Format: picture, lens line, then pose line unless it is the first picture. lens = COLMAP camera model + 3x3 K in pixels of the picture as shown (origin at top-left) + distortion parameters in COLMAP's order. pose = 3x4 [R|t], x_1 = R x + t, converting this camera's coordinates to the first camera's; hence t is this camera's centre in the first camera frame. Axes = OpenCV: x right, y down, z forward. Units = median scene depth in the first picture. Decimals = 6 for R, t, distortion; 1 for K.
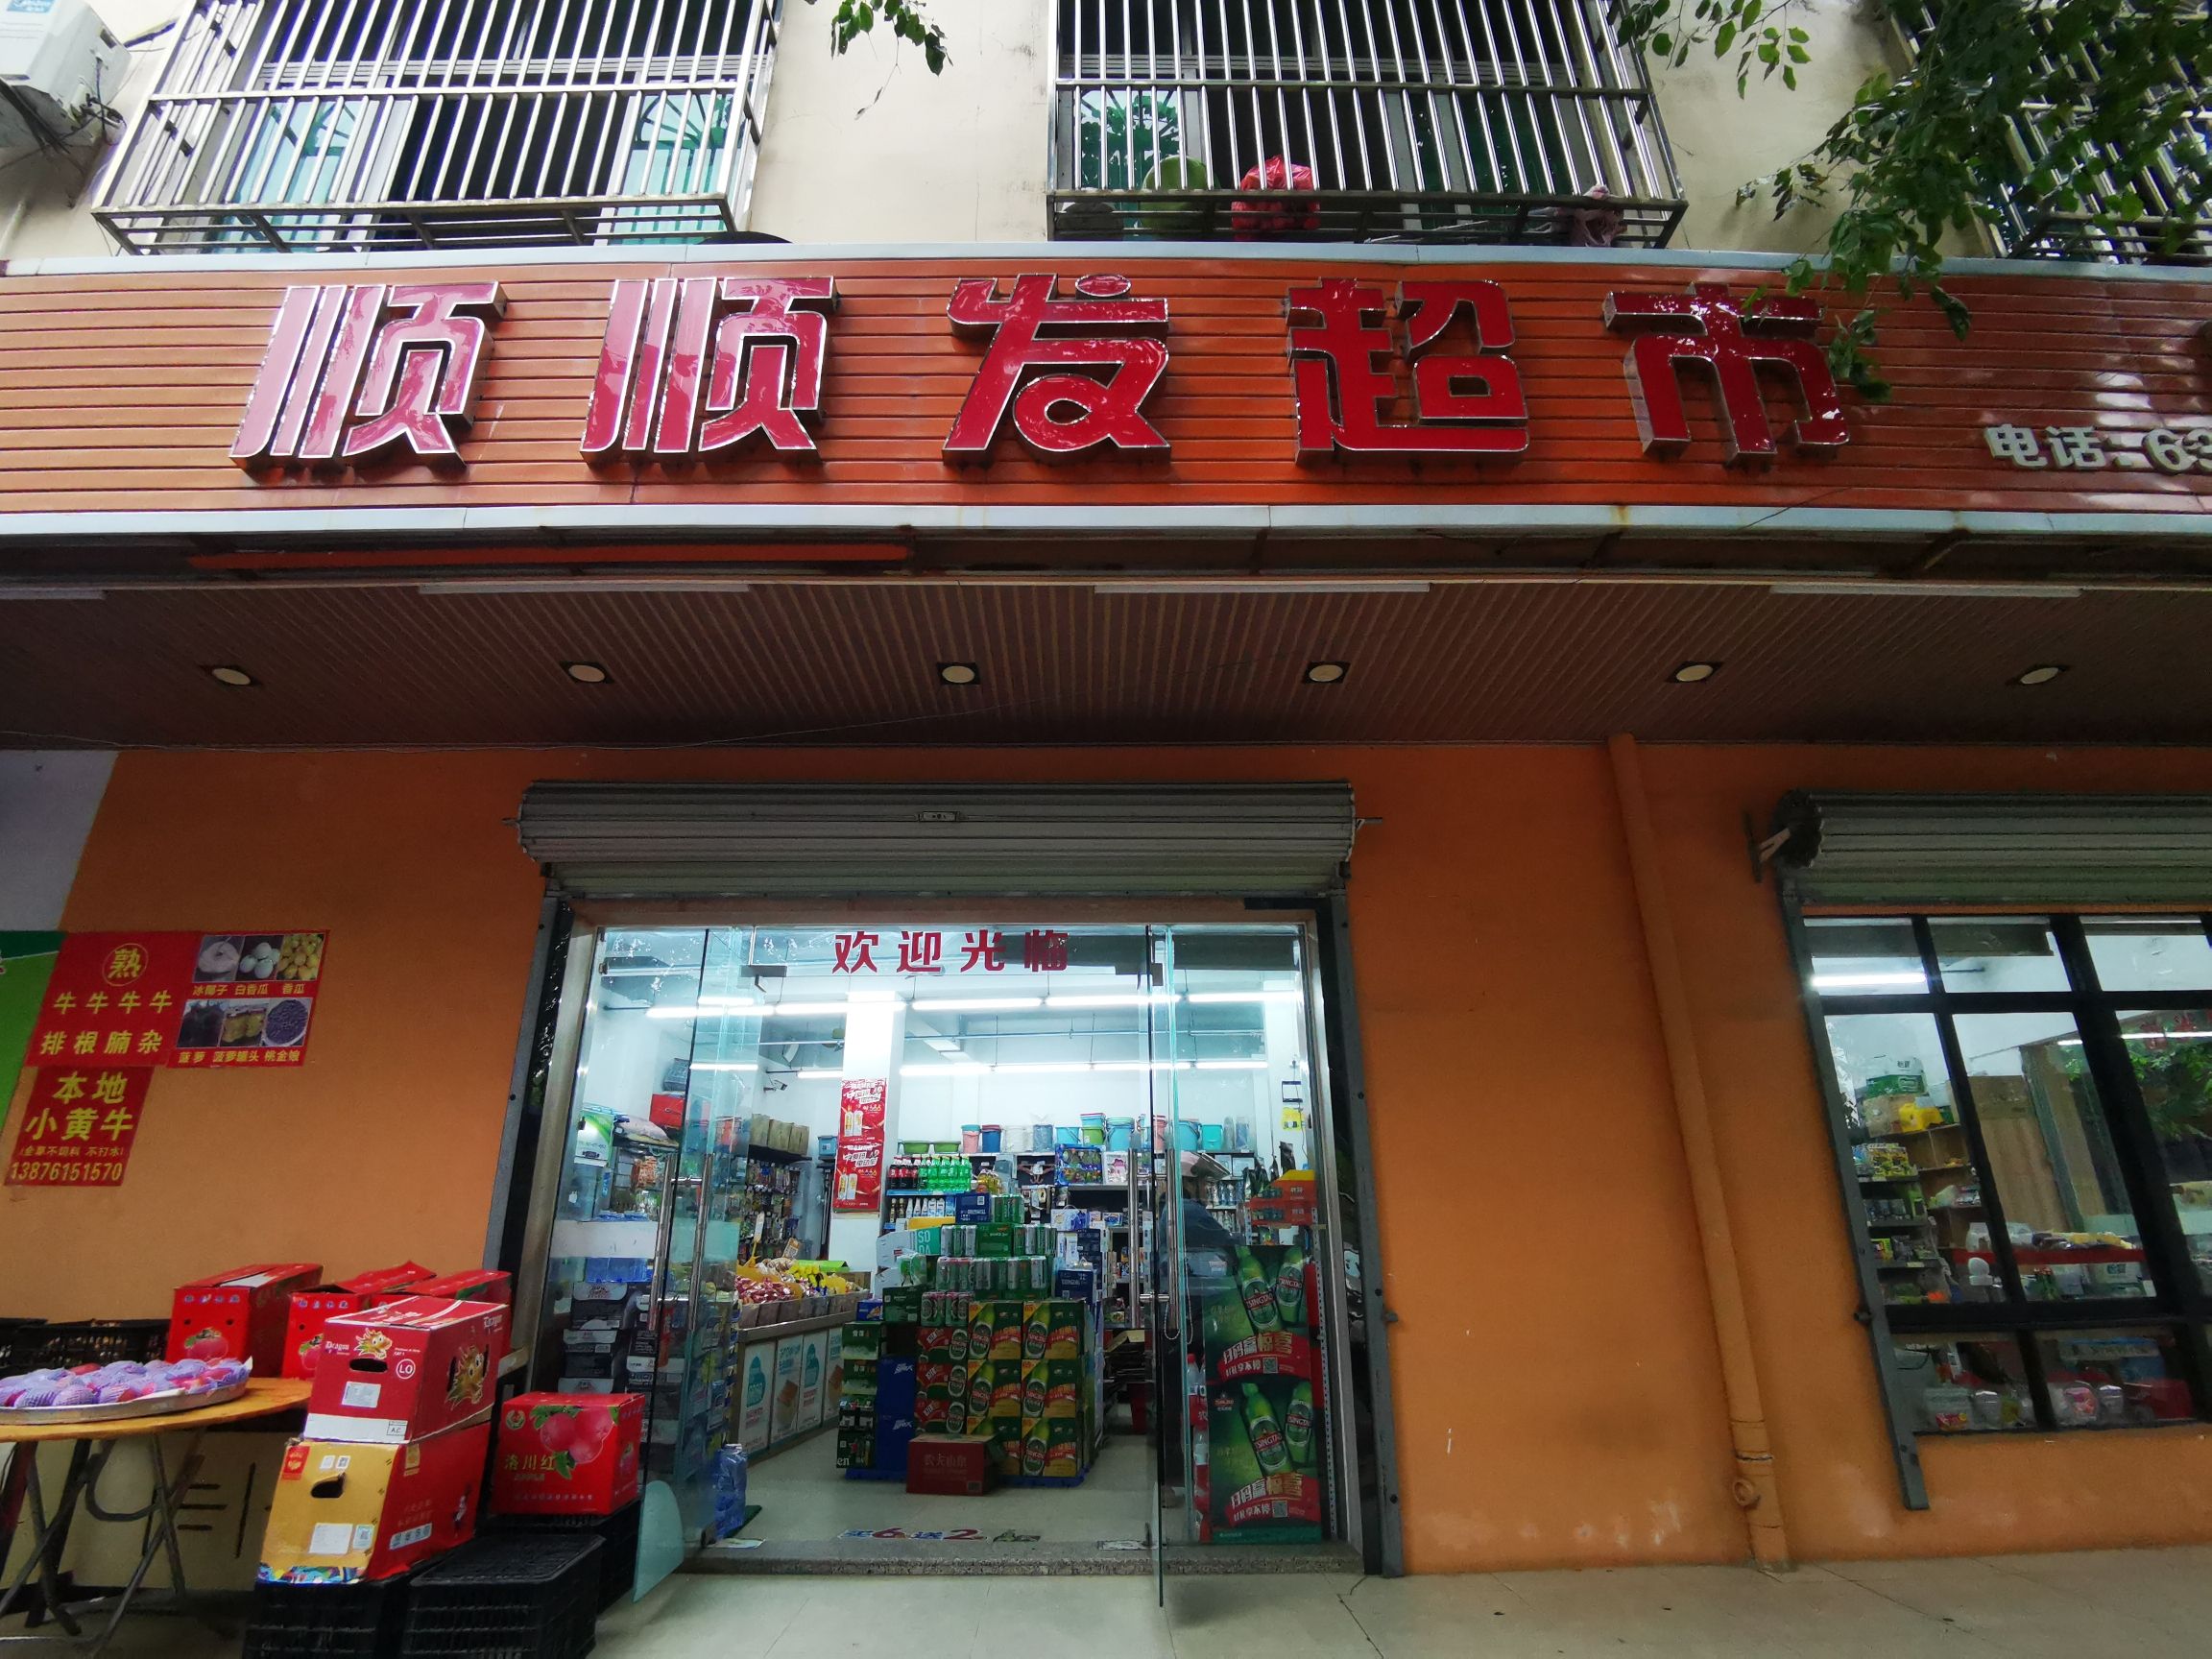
lens RADIAL K [[1064.4, 0, 1106.0], [0, 1064.4, 829.5], [0, 0, 1]] dist [-0.023549, 0.000170]
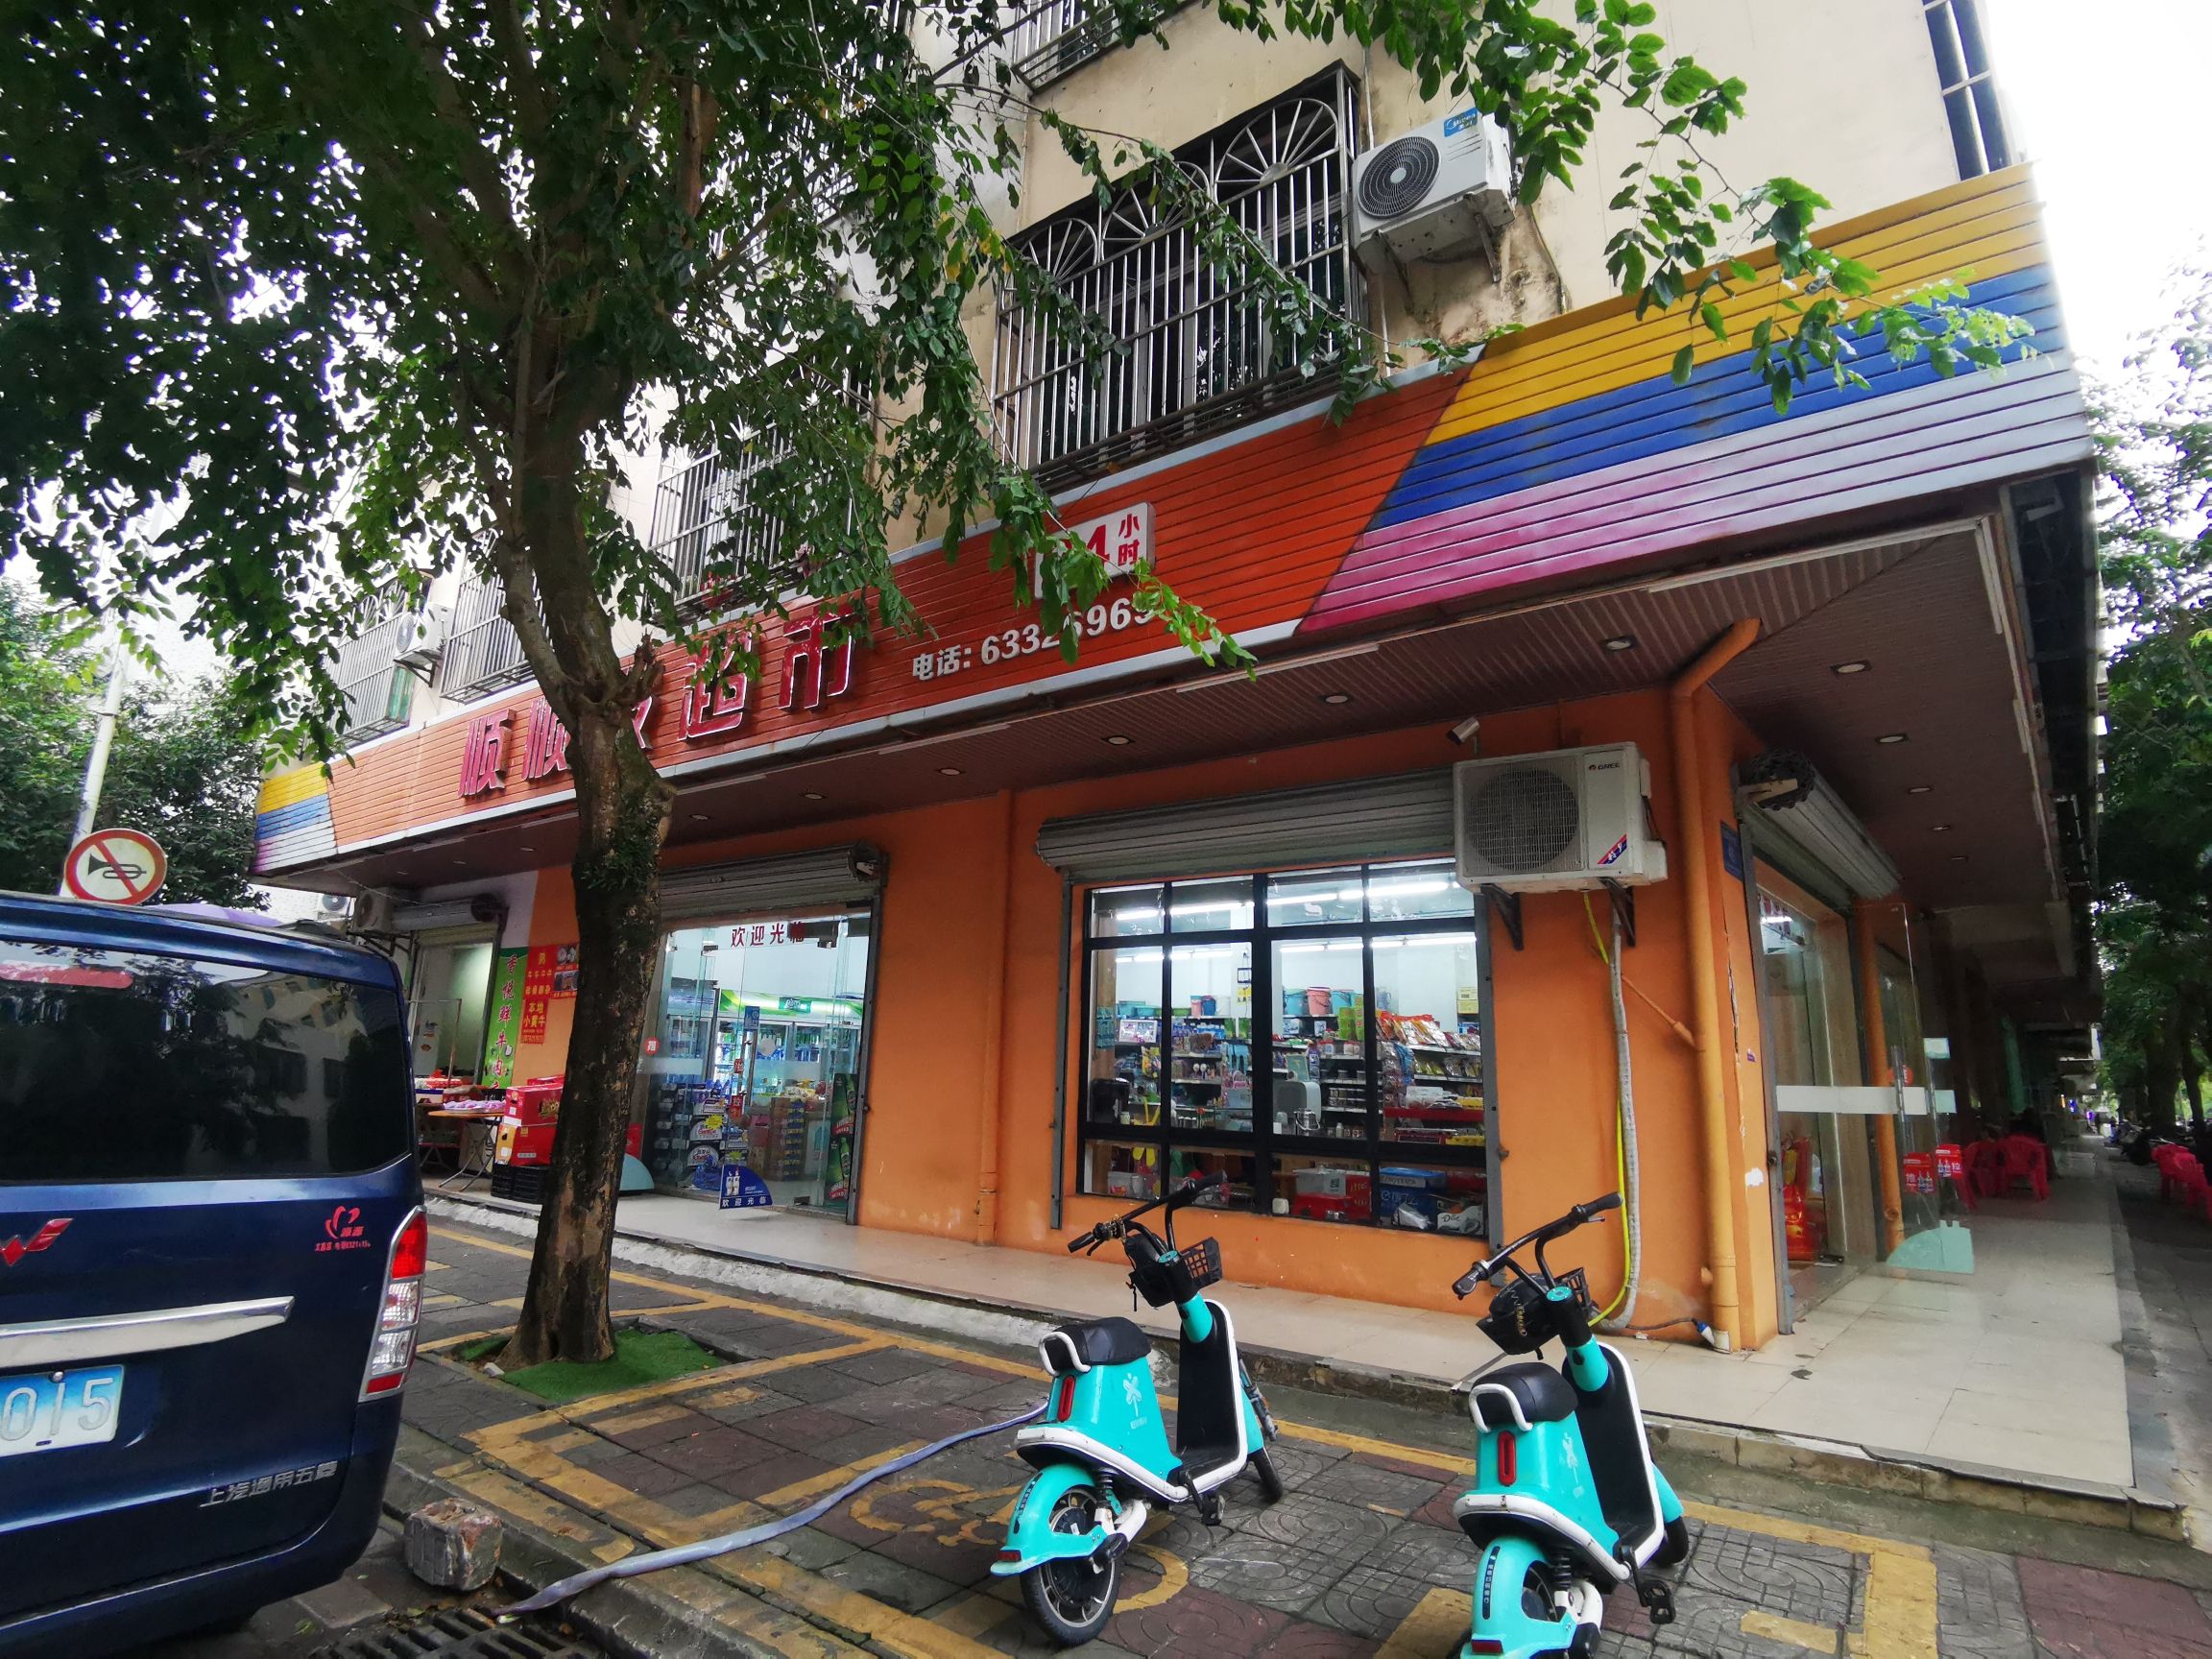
lens RADIAL K [[1073.6, 0, 1106.0], [0, 1073.6, 829.5], [0, 0, 1]] dist [-0.001426, -0.000042]
pose [[0.811104, -0.100740, -0.576161, 1.794928], [0.180914, 0.979961, 0.083342, -0.155982], [0.556219, -0.171835, 0.813076, -0.322591]]
